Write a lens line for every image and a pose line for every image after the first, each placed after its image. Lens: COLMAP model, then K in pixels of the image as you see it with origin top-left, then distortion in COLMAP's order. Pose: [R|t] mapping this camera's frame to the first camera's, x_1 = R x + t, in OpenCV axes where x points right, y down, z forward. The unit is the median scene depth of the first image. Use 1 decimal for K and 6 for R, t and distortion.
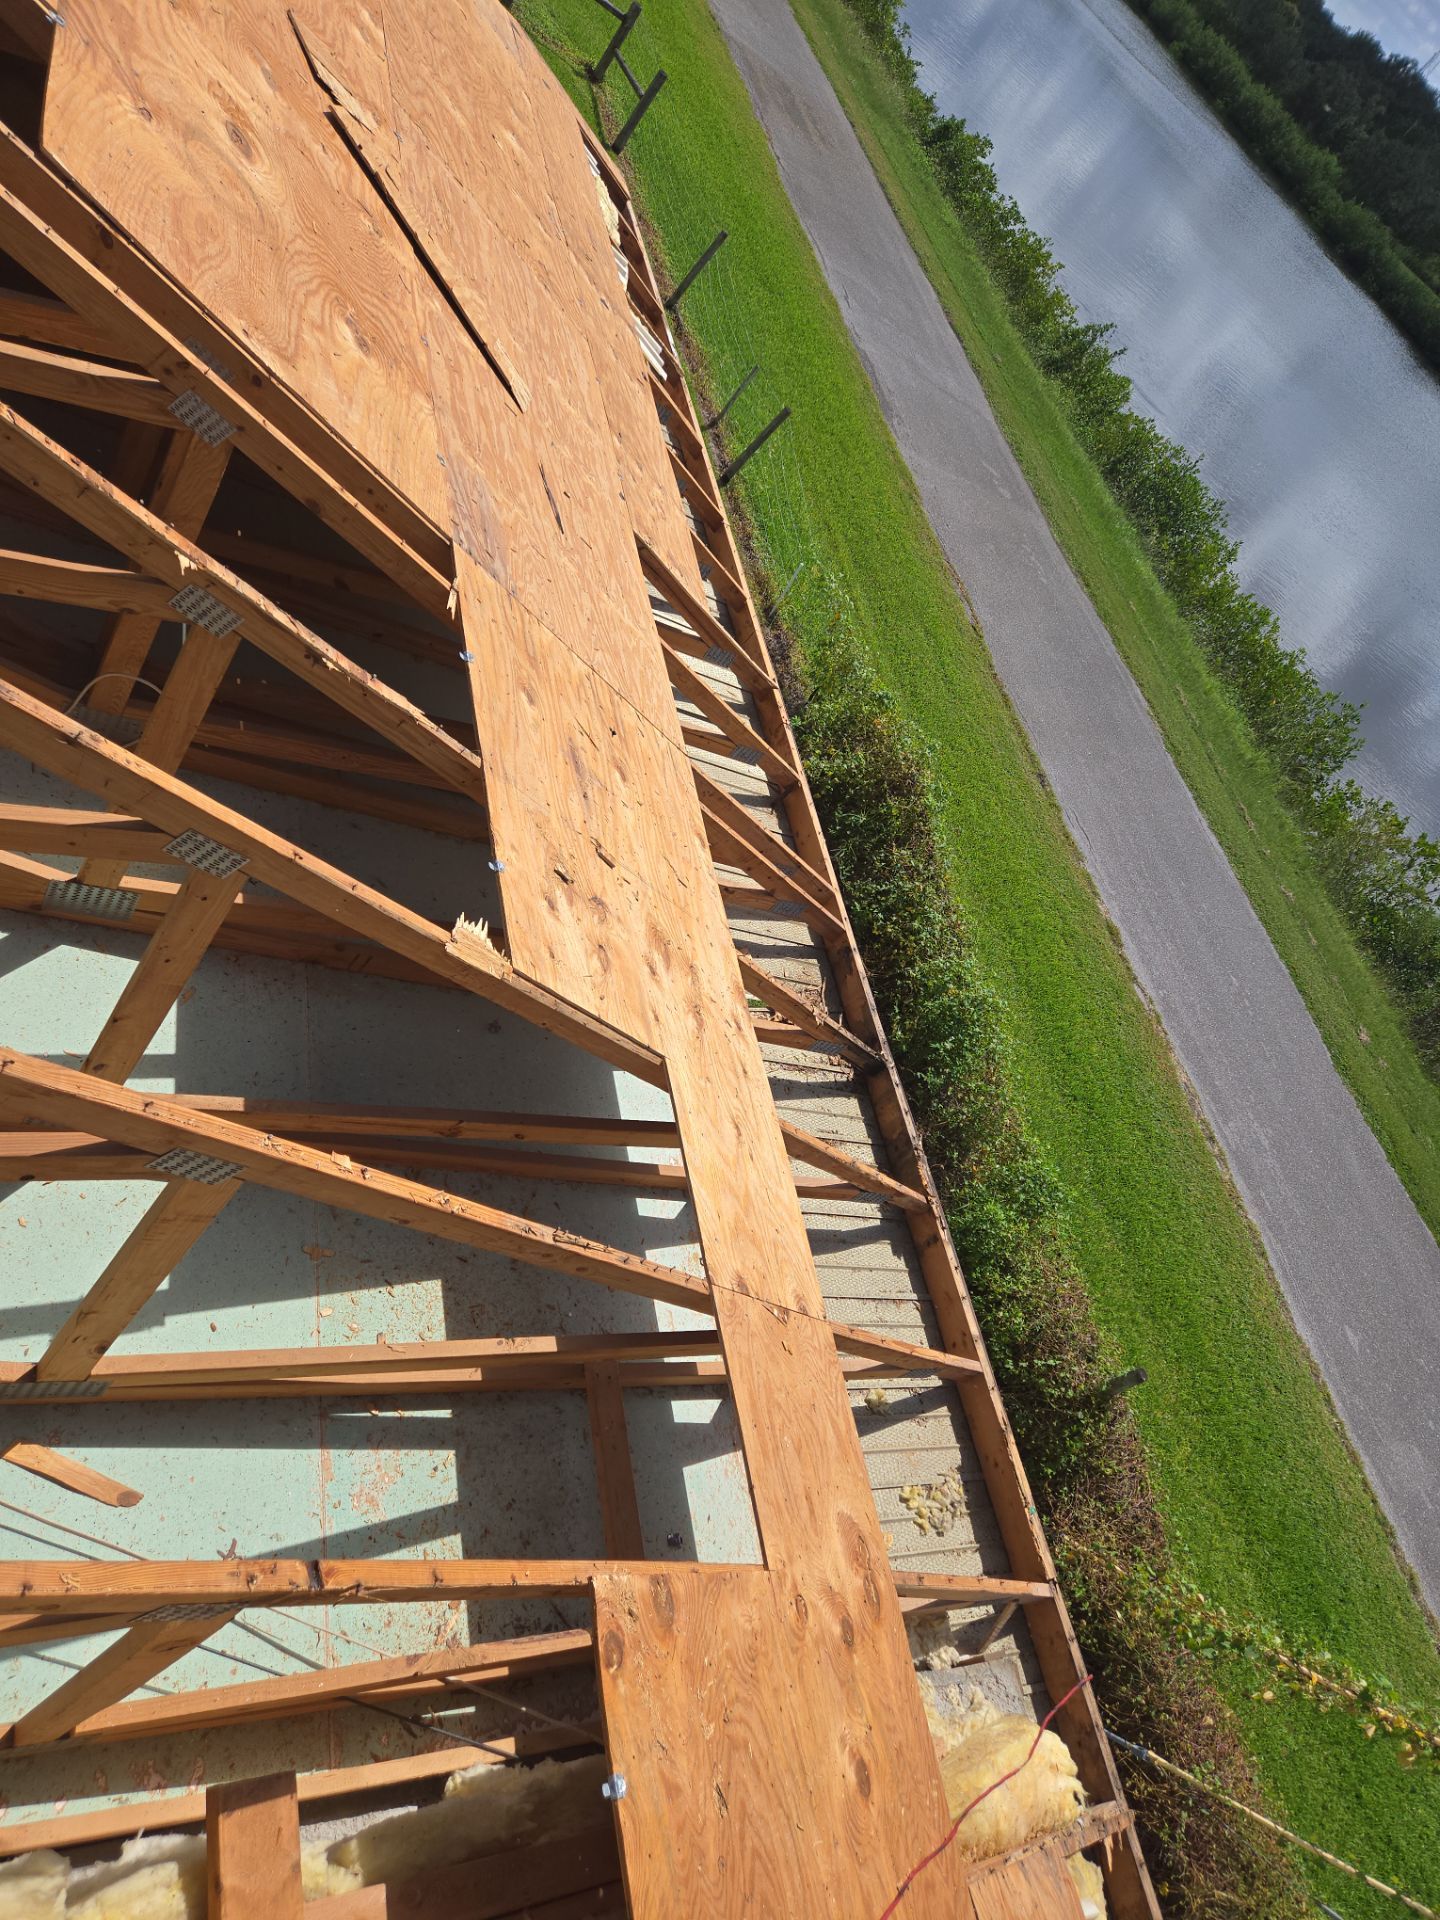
lens RADIAL K [[1273.2, 0, 669.0], [0, 1273.2, 935.3], [0, 0, 1]] dist [0.087389, -0.072020]
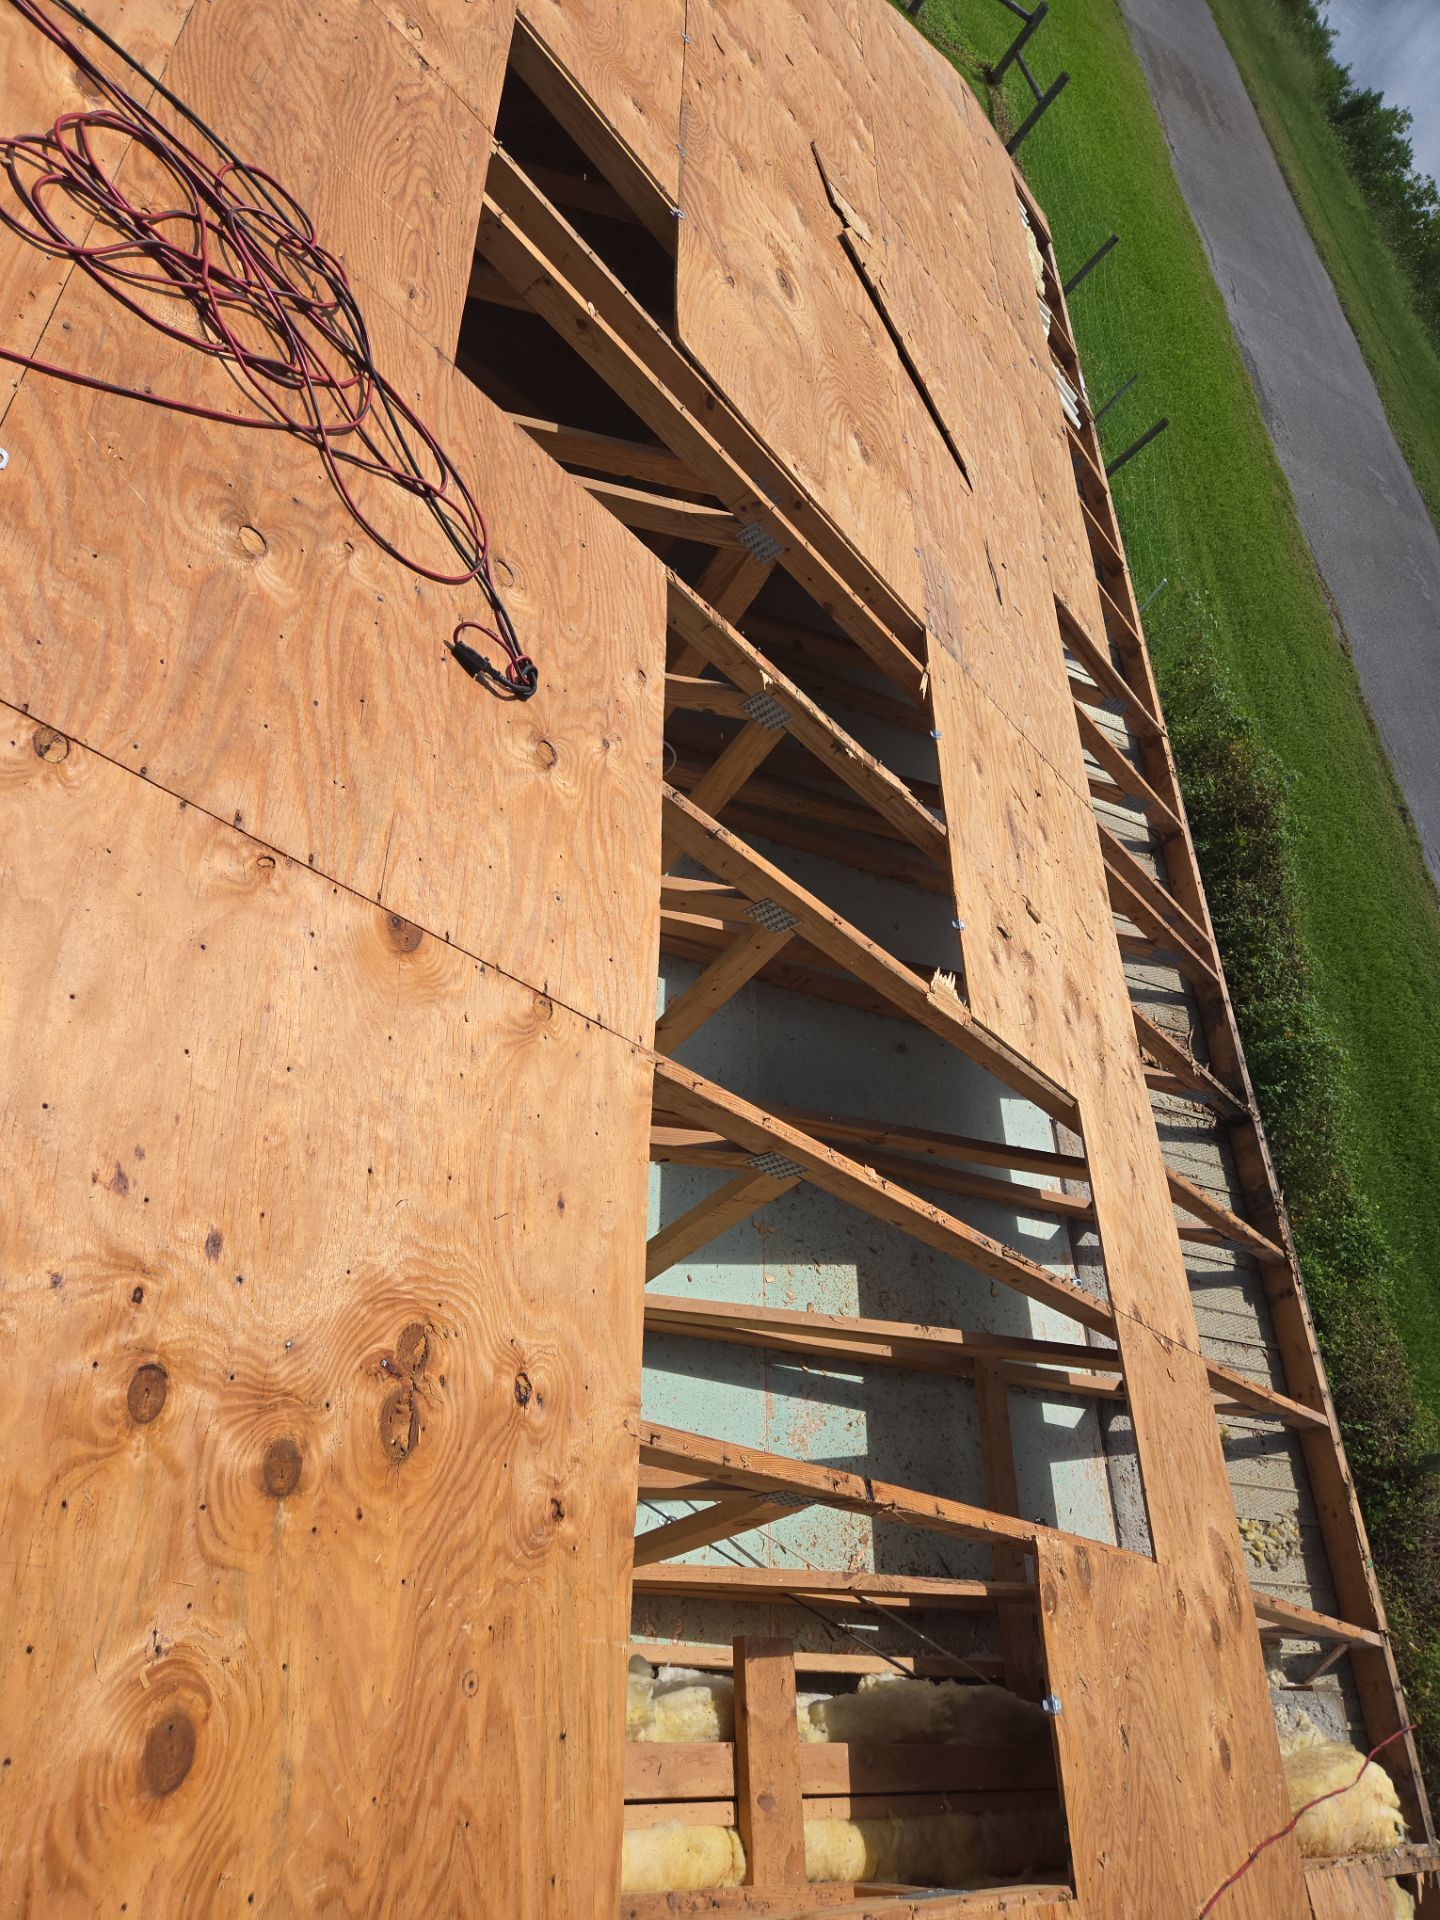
lens RADIAL K [[1256.8, 0, 714.9], [0, 1256.8, 950.4], [0, 0, 1]] dist [0.080888, -0.070032]
pose [[0.976373, 0.096579, -0.193311, -0.086074], [-0.092560, 0.995263, 0.029733, -0.030186], [0.195267, -0.011138, 0.980687, -0.115096]]
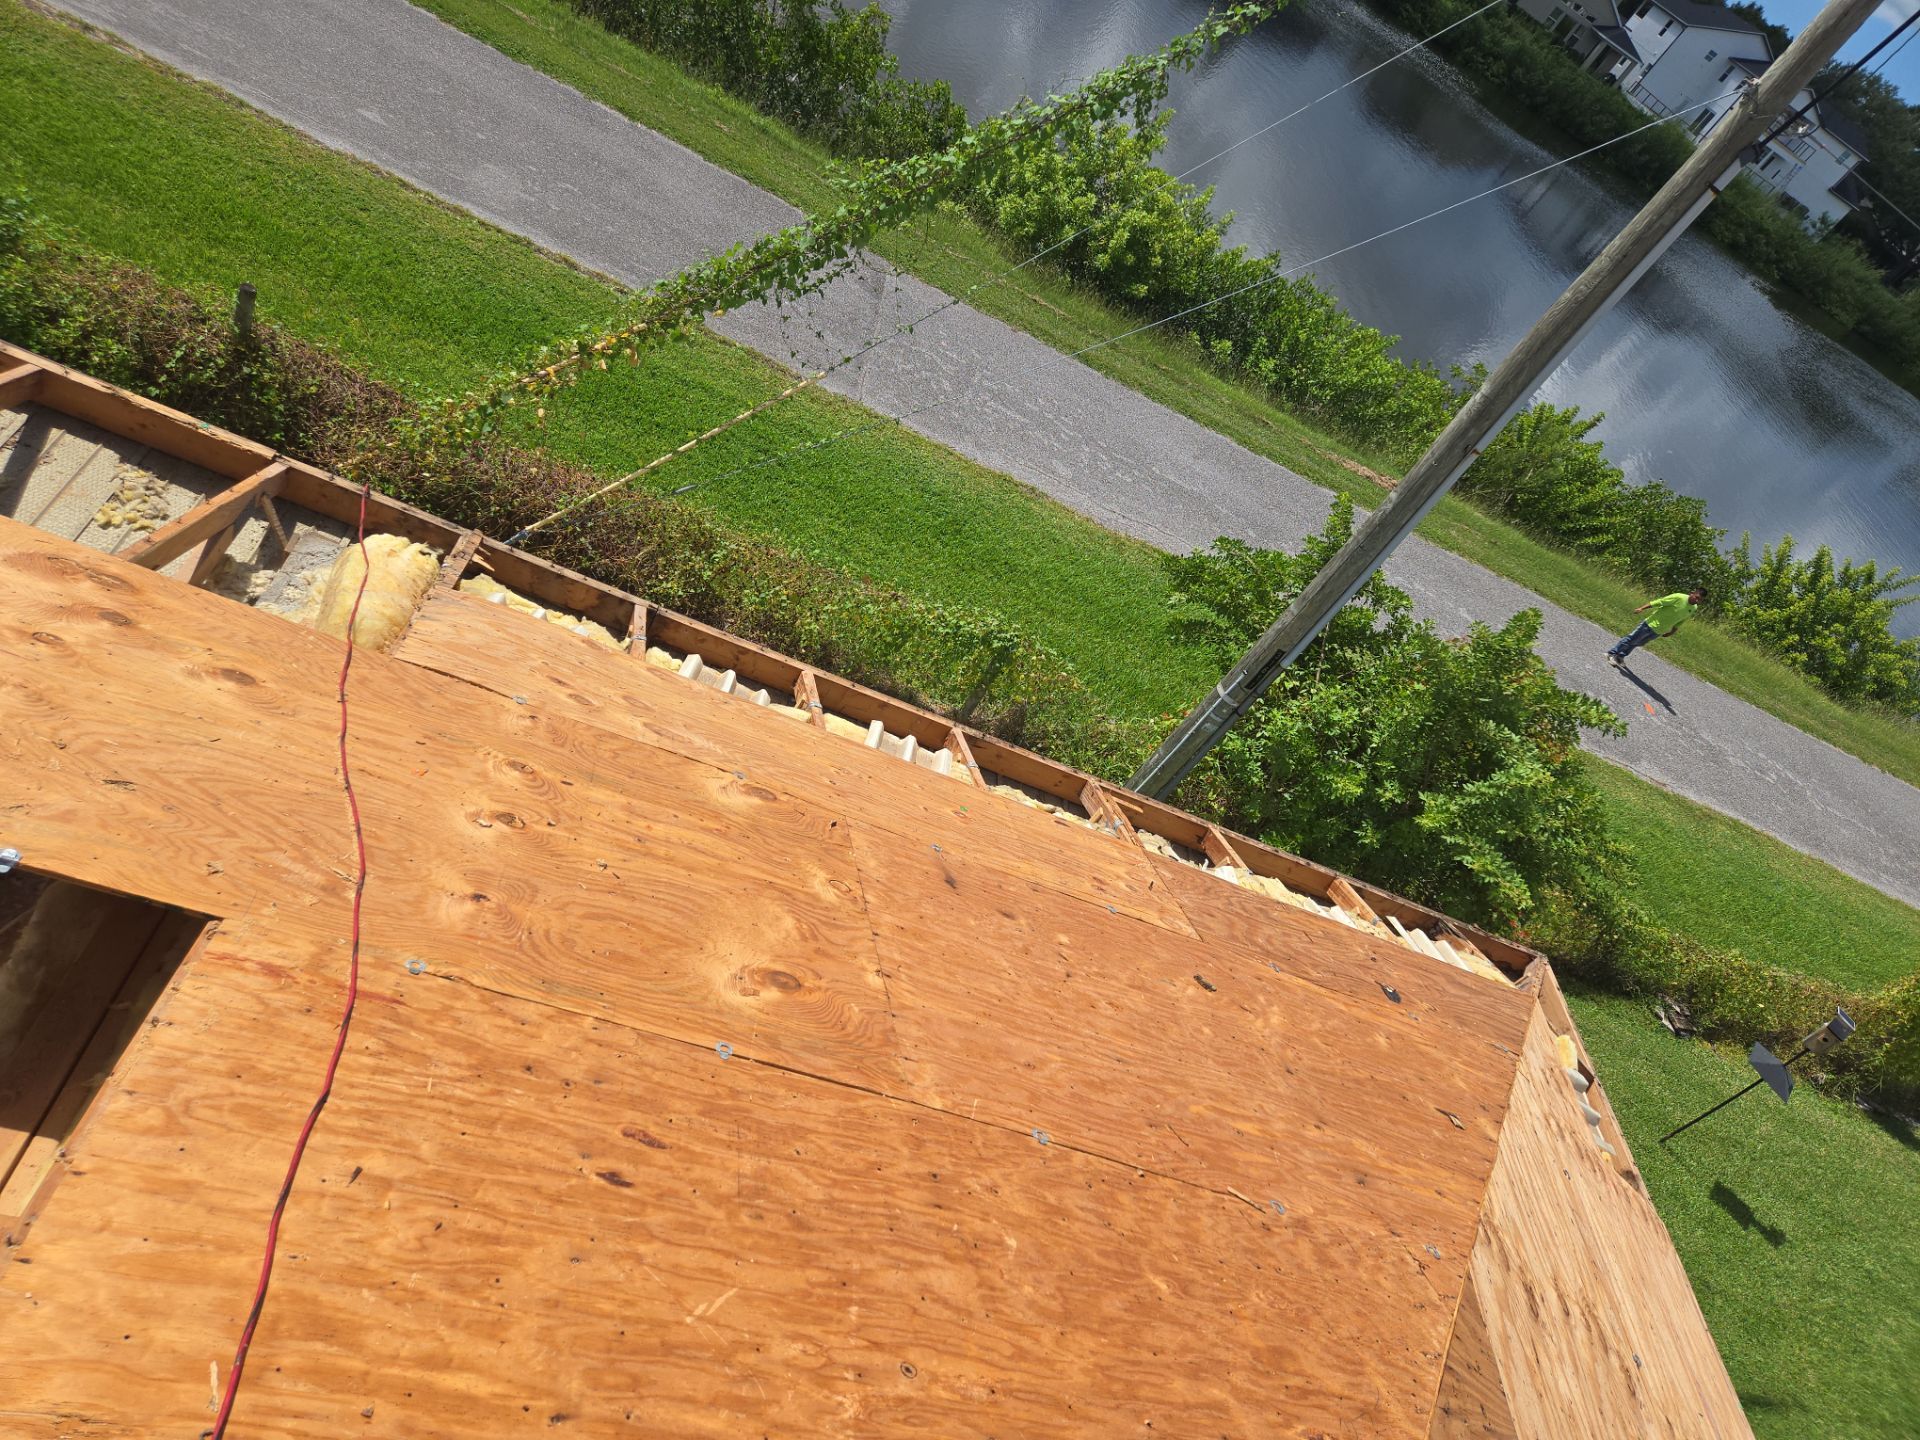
lens RADIAL K [[1301.8, 0, 965.2], [0, 1301.8, 717.8], [0, 0, 1]] dist [0.087533, -0.072529]
pose [[0.413210, -0.848468, 0.330697, 0.006695], [0.450093, 0.505982, 0.735798, 0.090070], [-0.791627, -0.155195, 0.590966, -0.055234]]
